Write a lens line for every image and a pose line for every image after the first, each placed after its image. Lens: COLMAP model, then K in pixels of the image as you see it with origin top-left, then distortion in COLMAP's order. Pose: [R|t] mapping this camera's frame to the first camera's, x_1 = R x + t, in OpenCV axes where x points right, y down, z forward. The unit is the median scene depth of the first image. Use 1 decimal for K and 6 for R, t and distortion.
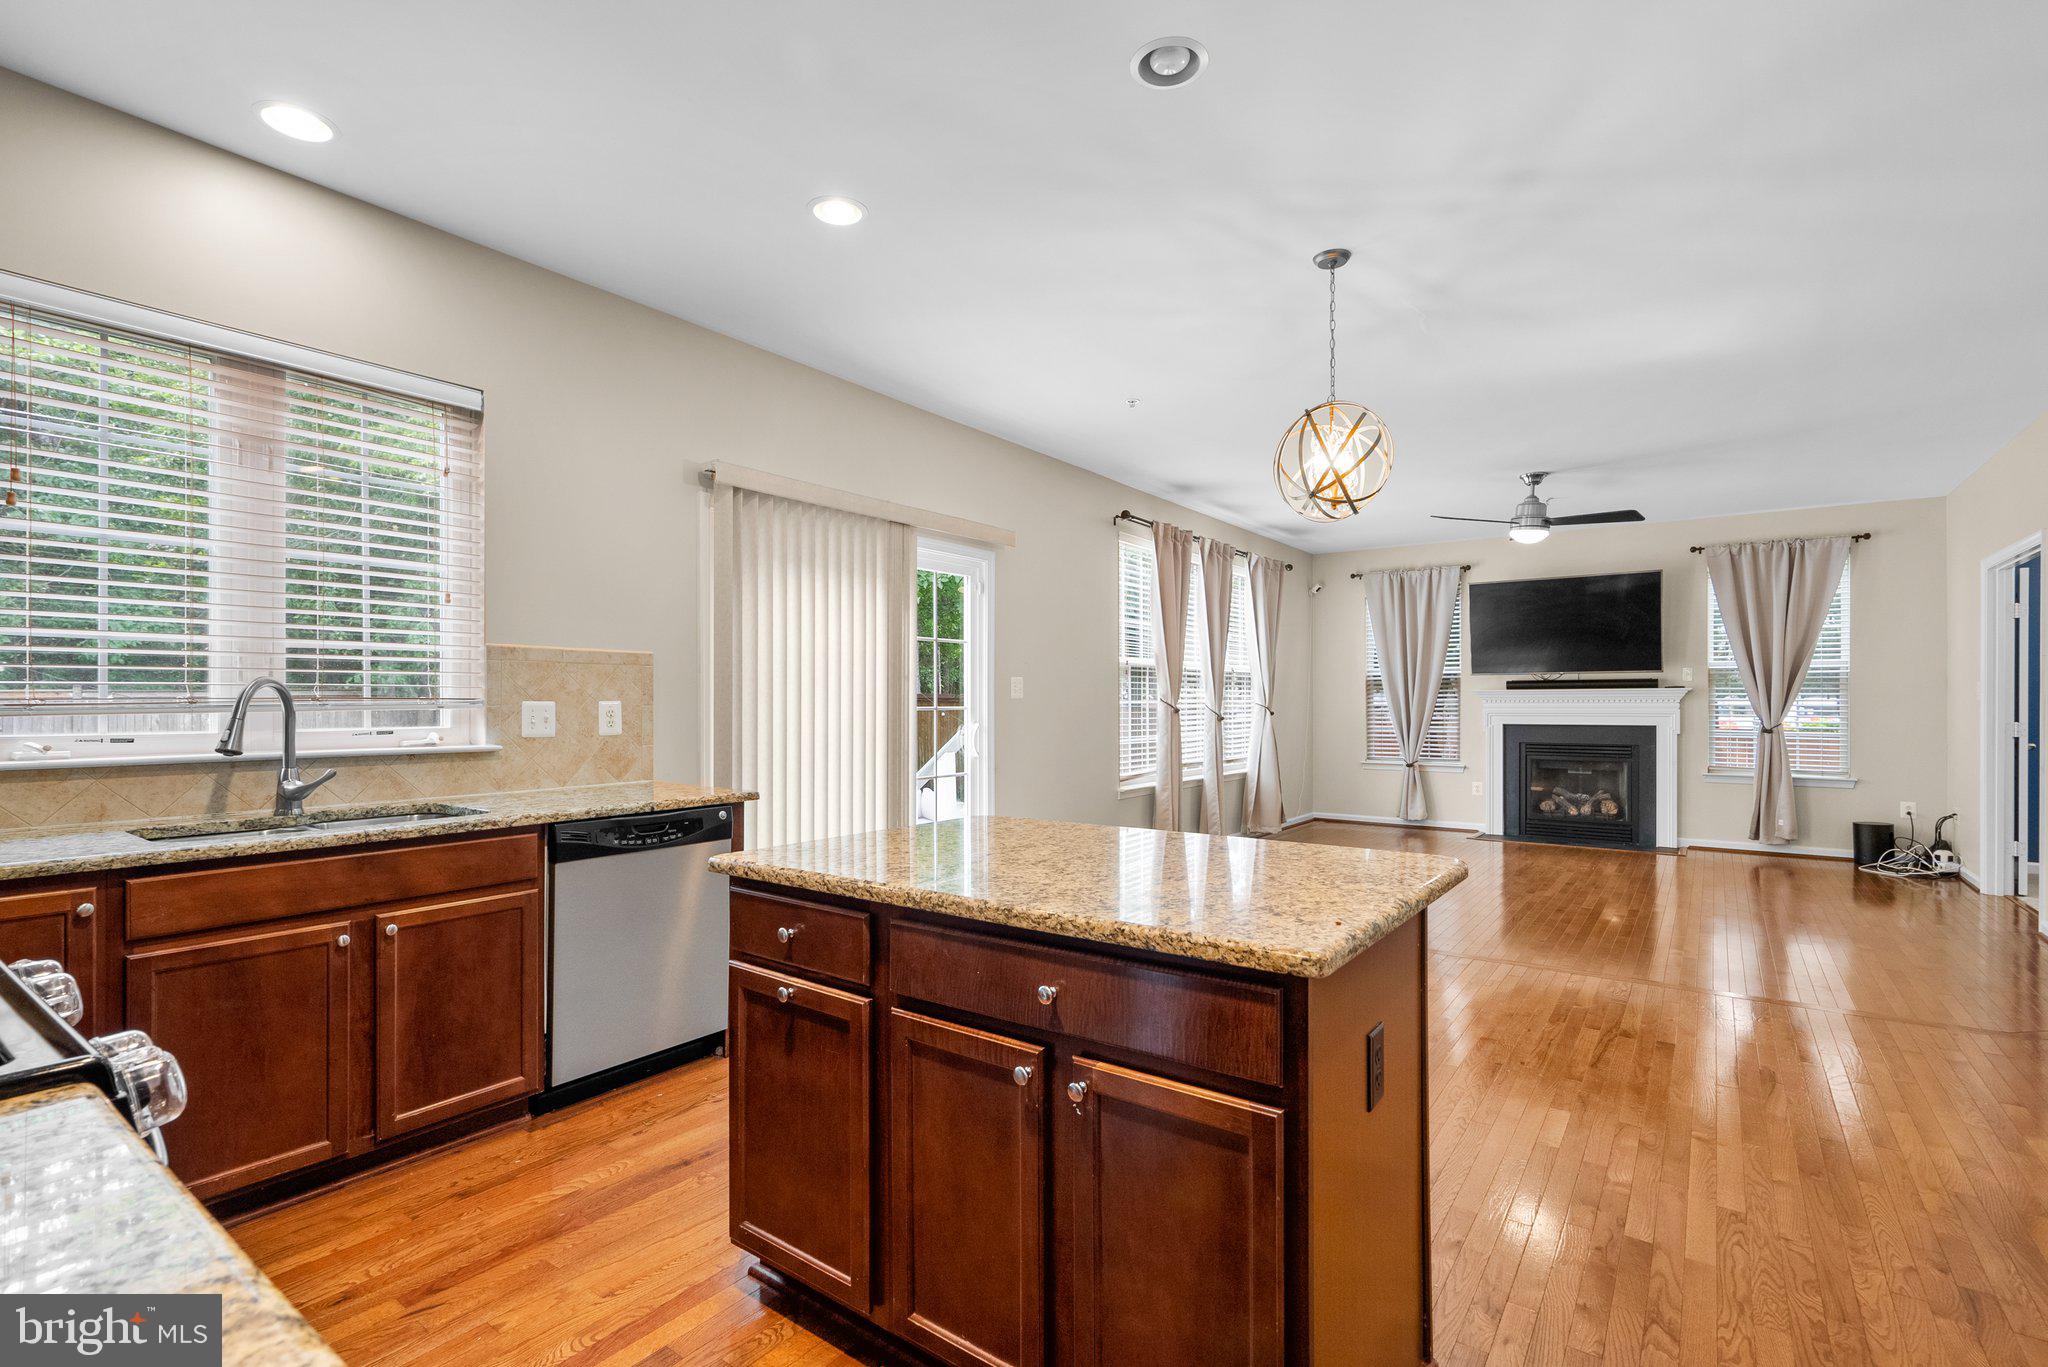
lens RADIAL K [[943.9, 0, 998.2], [0, 943.9, 708.5], [0, 0, 1]] dist [0.000550, -0.000017]
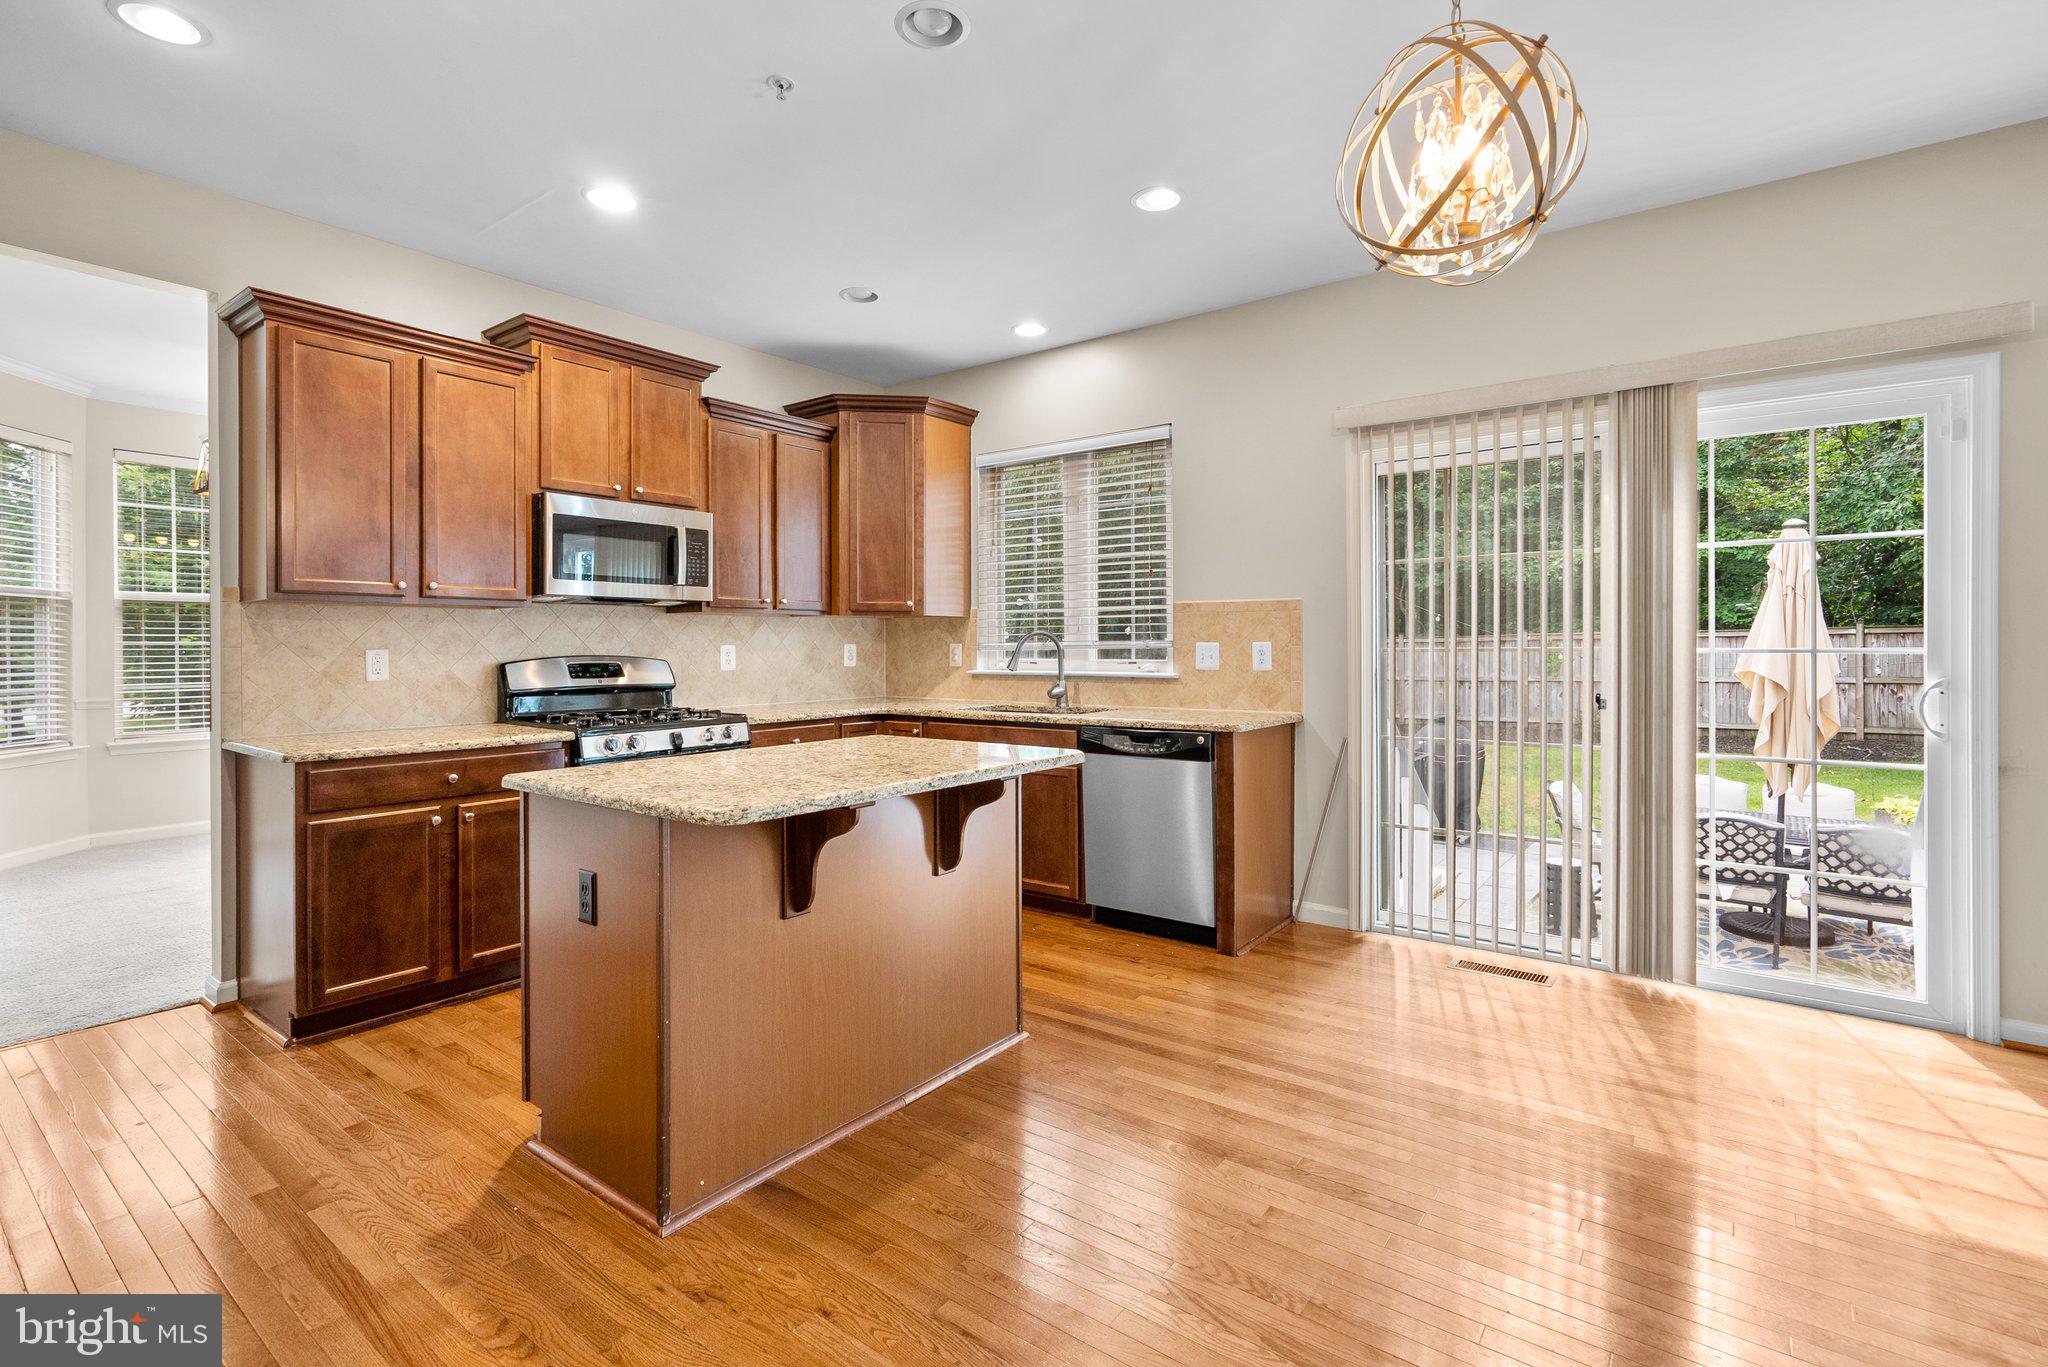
lens RADIAL K [[931.0, 0, 1027.8], [0, 931.0, 654.9], [0, 0, 1]] dist [-0.000548, 0.000021]
pose [[0.007924, 0.010103, -0.999918, 0.763469], [-0.002784, 0.999945, 0.010082, -0.002682], [0.999965, 0.002704, 0.007952, 0.694931]]
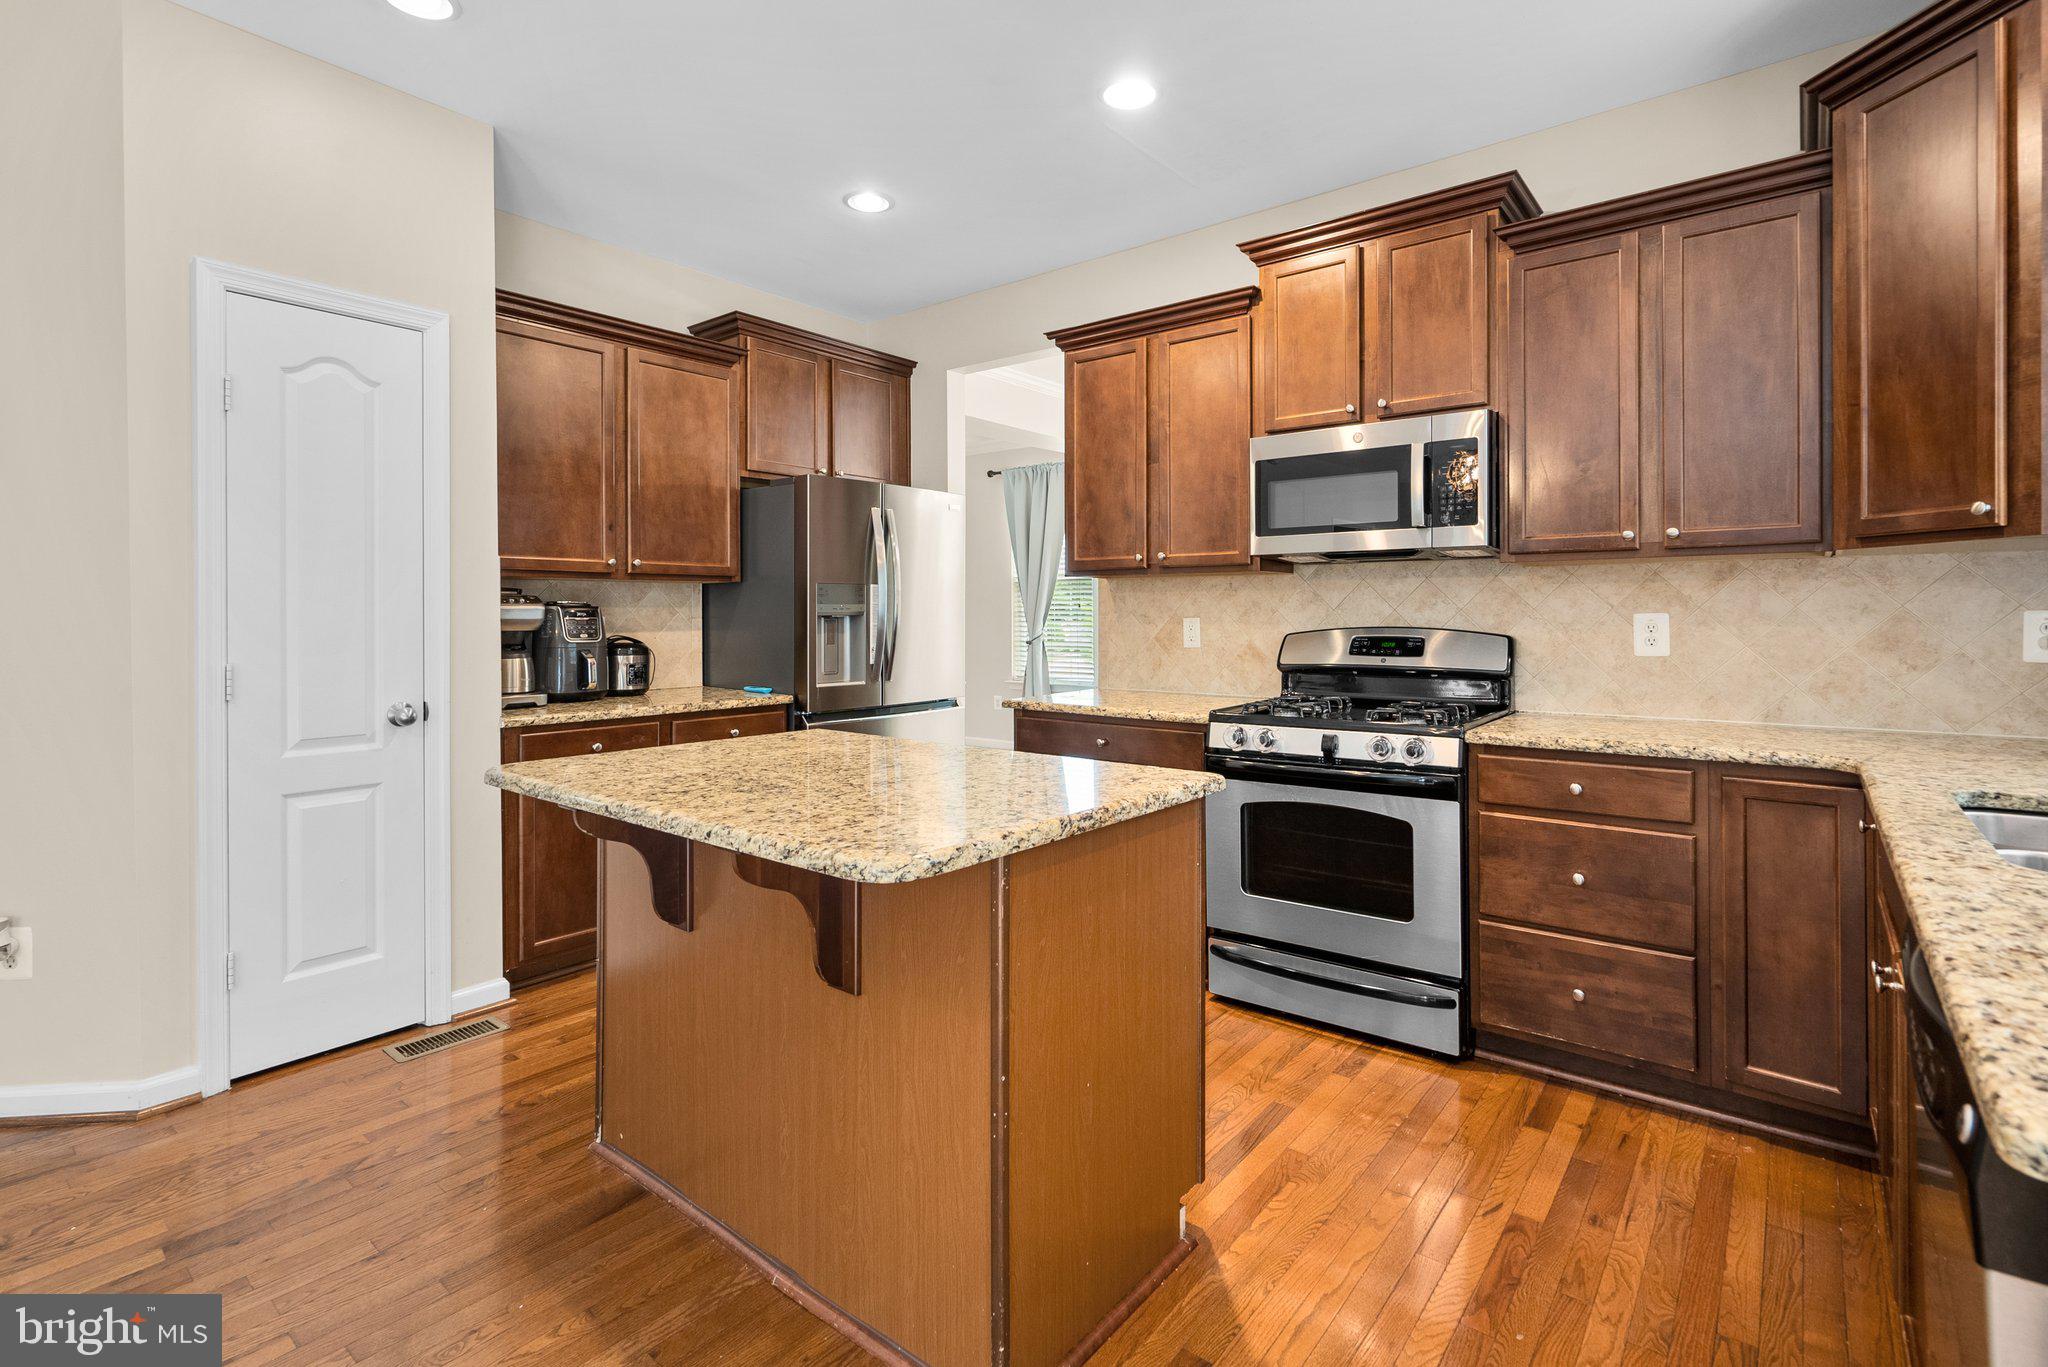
lens RADIAL K [[961.8, 0, 1028.9], [0, 961.8, 614.1], [0, 0, 1]] dist [-0.000571, 0.000213]
pose [[-0.999736, -0.000285, 0.022989, -0.074811], [-0.000220, 0.999996, 0.002815, -0.003799], [-0.022989, 0.002809, -0.999732, 1.101497]]
